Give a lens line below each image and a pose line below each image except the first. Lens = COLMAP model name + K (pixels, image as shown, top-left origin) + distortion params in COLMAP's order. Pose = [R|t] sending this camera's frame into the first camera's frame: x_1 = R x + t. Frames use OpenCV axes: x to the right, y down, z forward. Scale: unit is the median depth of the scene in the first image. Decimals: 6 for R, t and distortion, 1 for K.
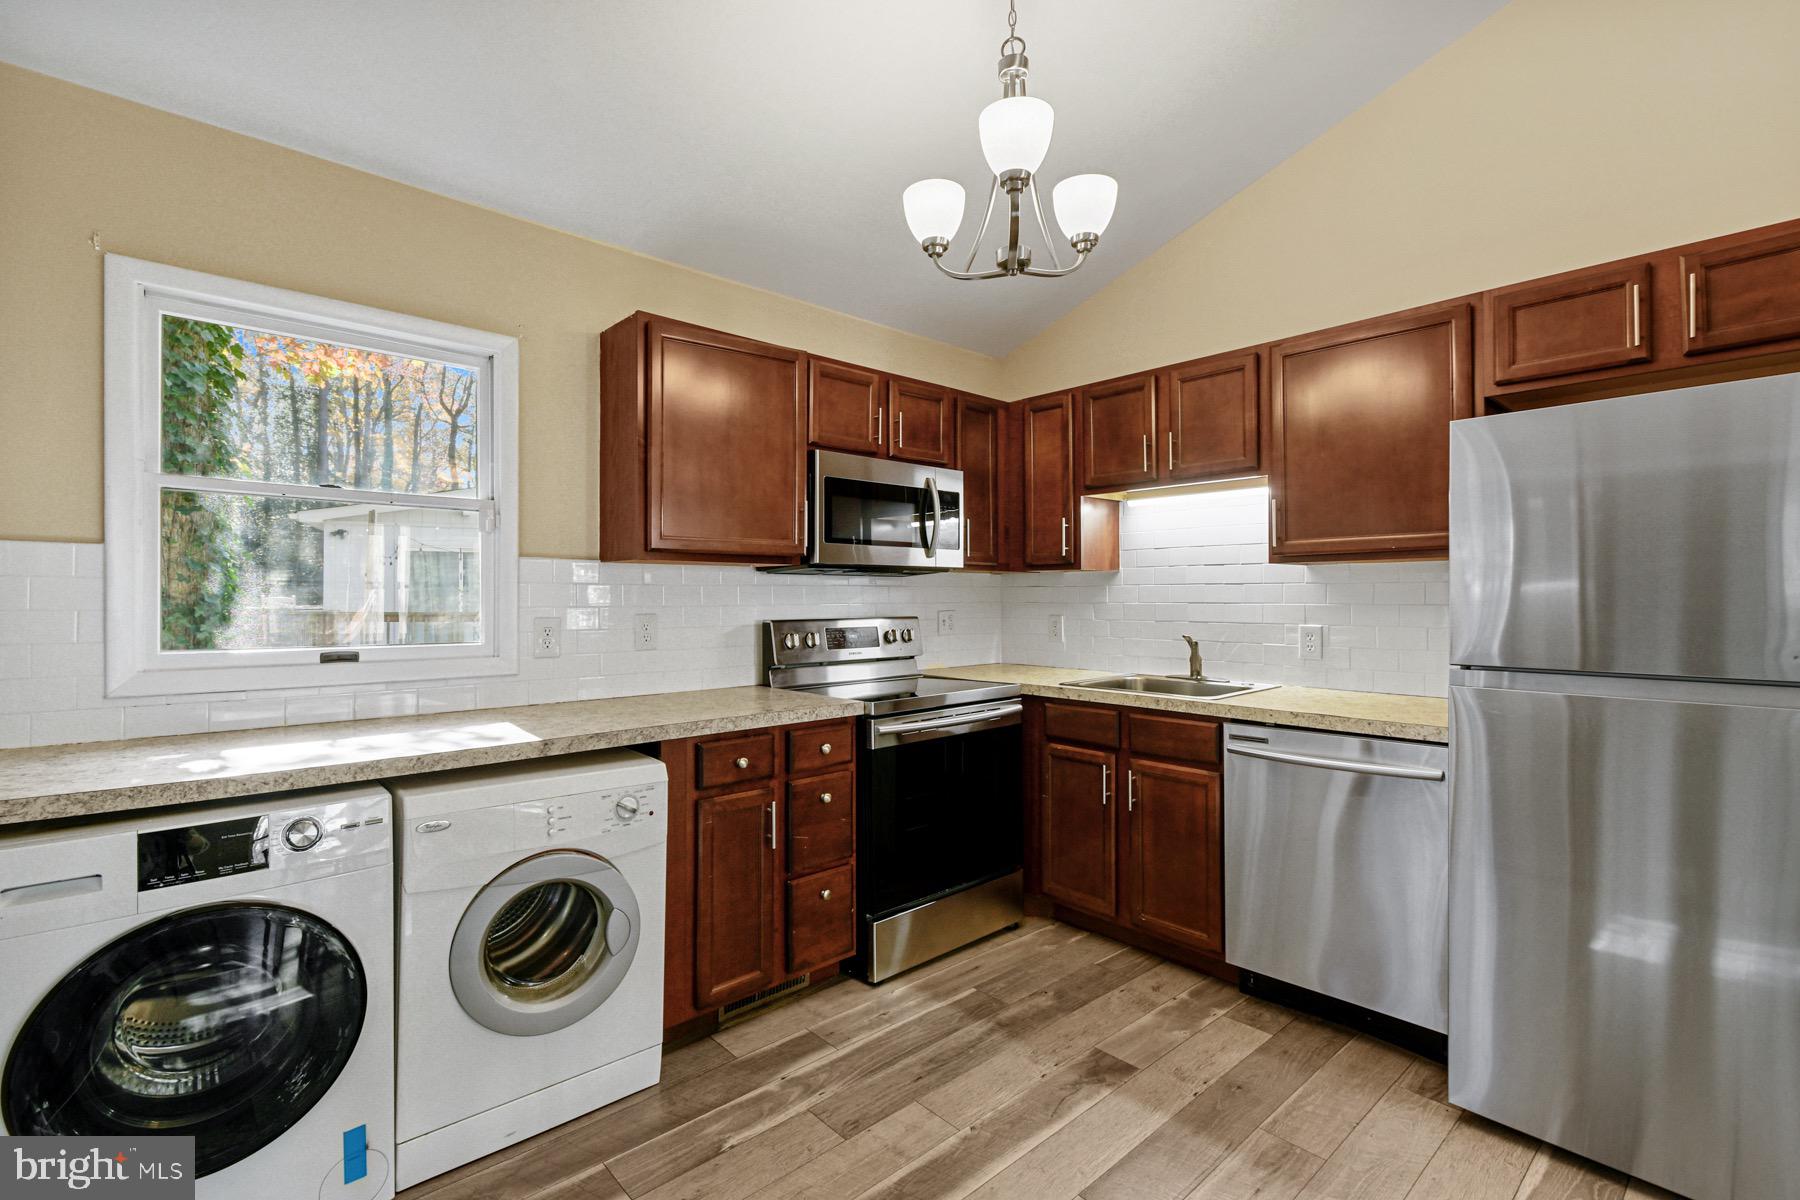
lens RADIAL K [[812.7, 0, 893.2], [0, 812.7, 596.3], [0, 0, 1]] dist [0.011313, -0.006366]
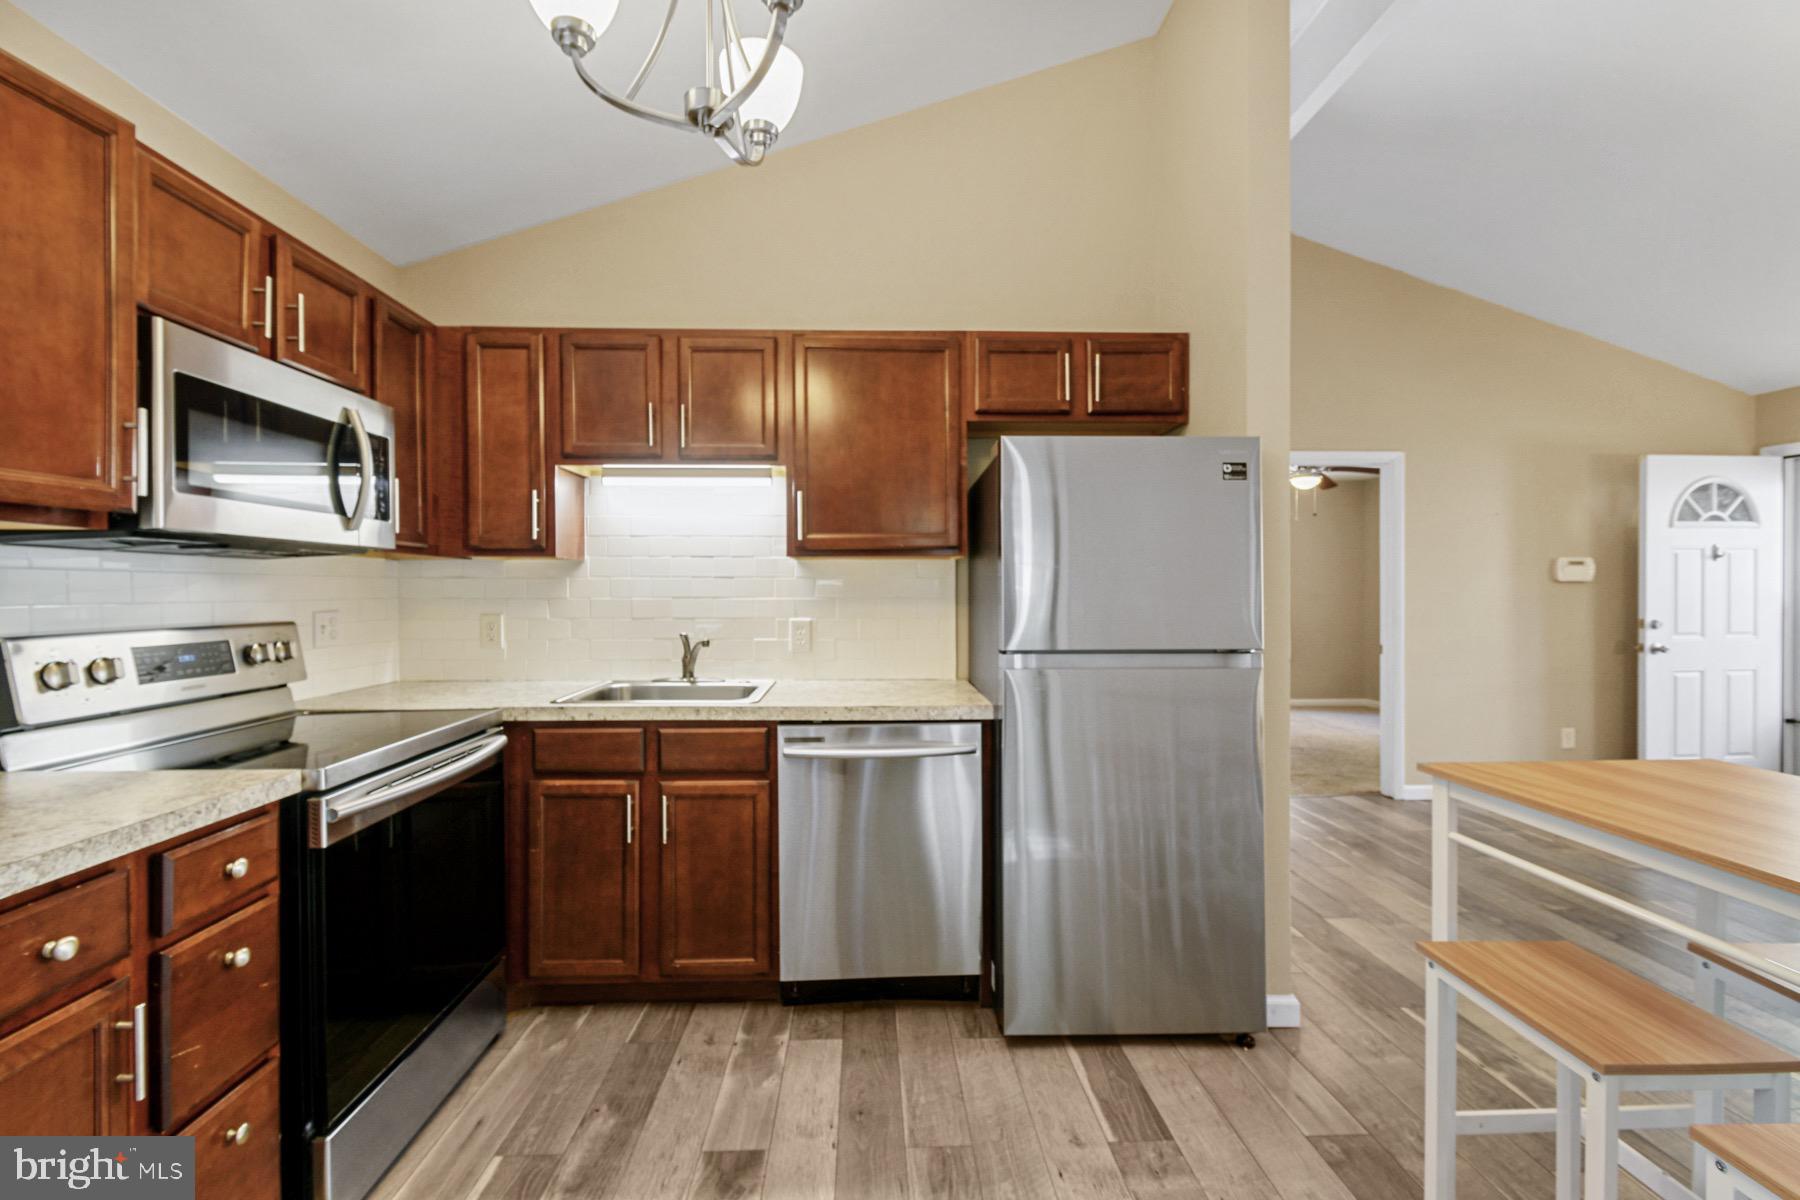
lens RADIAL K [[791.8, 0, 892.8], [0, 791.8, 597.5], [0, 0, 1]] dist [0.014976, -0.007590]
pose [[0.644449, -0.005719, 0.764626, -0.205007], [-0.000053, 0.999972, 0.007524, 0.001442], [-0.764647, -0.004889, 0.644431, 0.317234]]
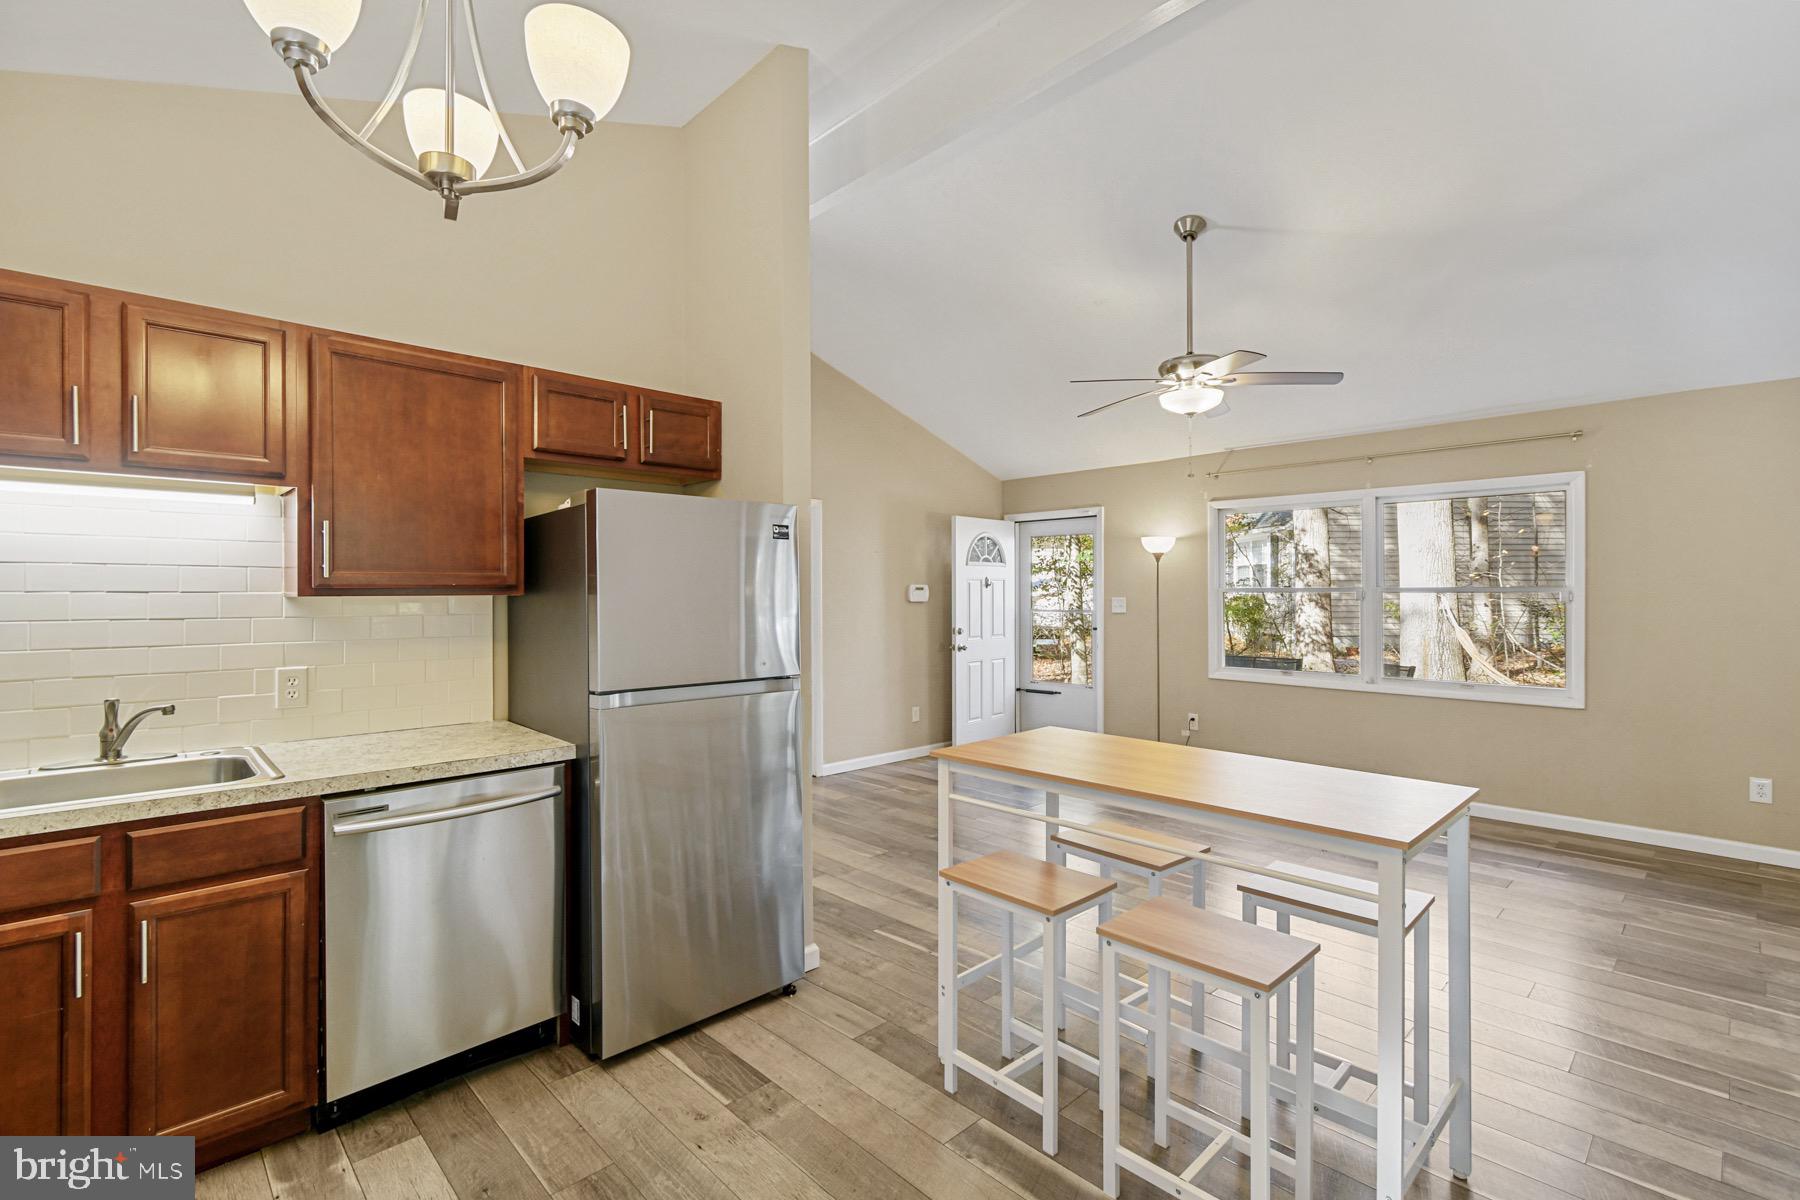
lens RADIAL K [[805.1, 0, 886.1], [0, 805.1, 594.6], [0, 0, 1]] dist [0.013628, -0.006749]
pose [[-0.025553, 0.001015, 0.999673, -0.397786], [0.001380, 0.999999, -0.000980, -0.044694], [-0.999673, 0.001354, -0.025554, 0.478251]]
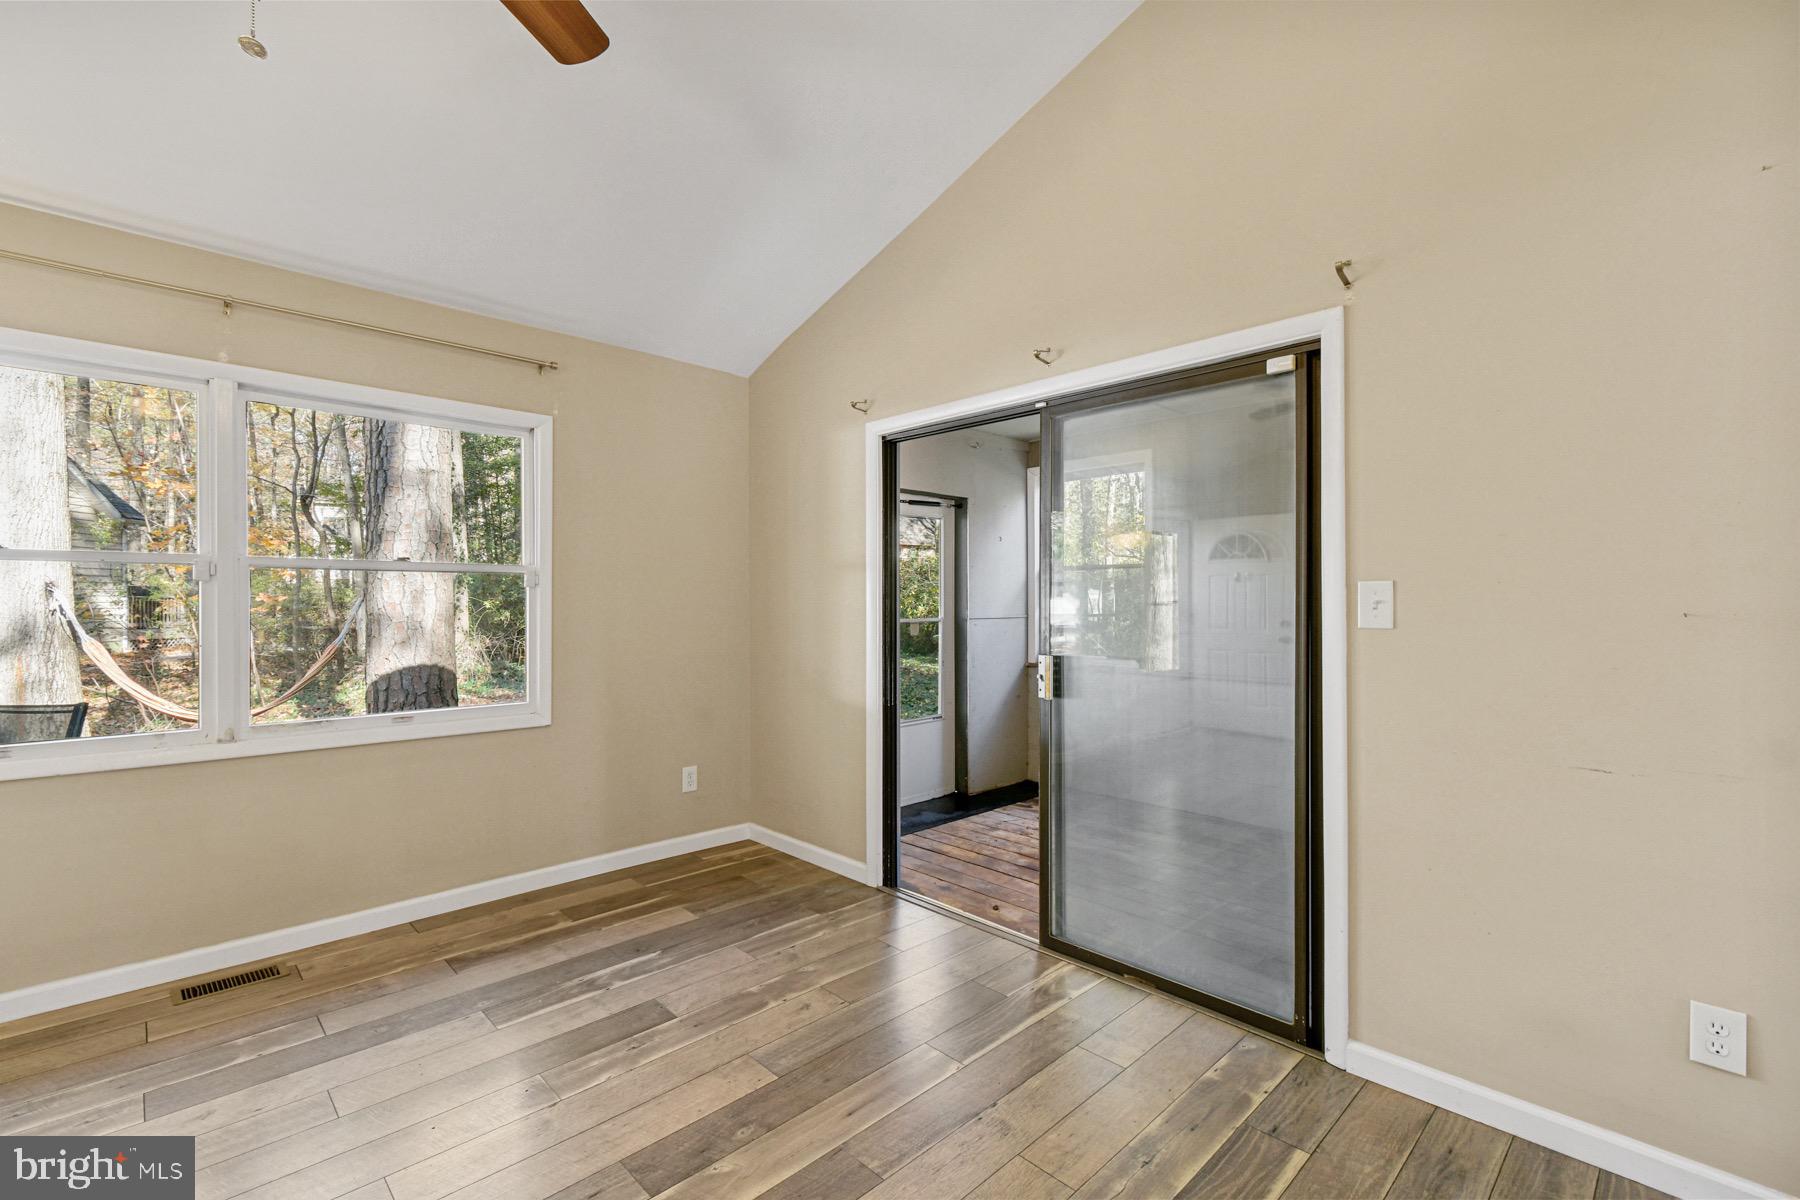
lens RADIAL K [[791.8, 0, 892.8], [0, 791.8, 597.5], [0, 0, 1]] dist [0.014976, -0.007590]
pose [[-0.999435, -0.000117, -0.033614, 0.827248], [0.000098, 0.999980, -0.006370, 0.000837], [0.033614, -0.006369, -0.999415, 0.262654]]
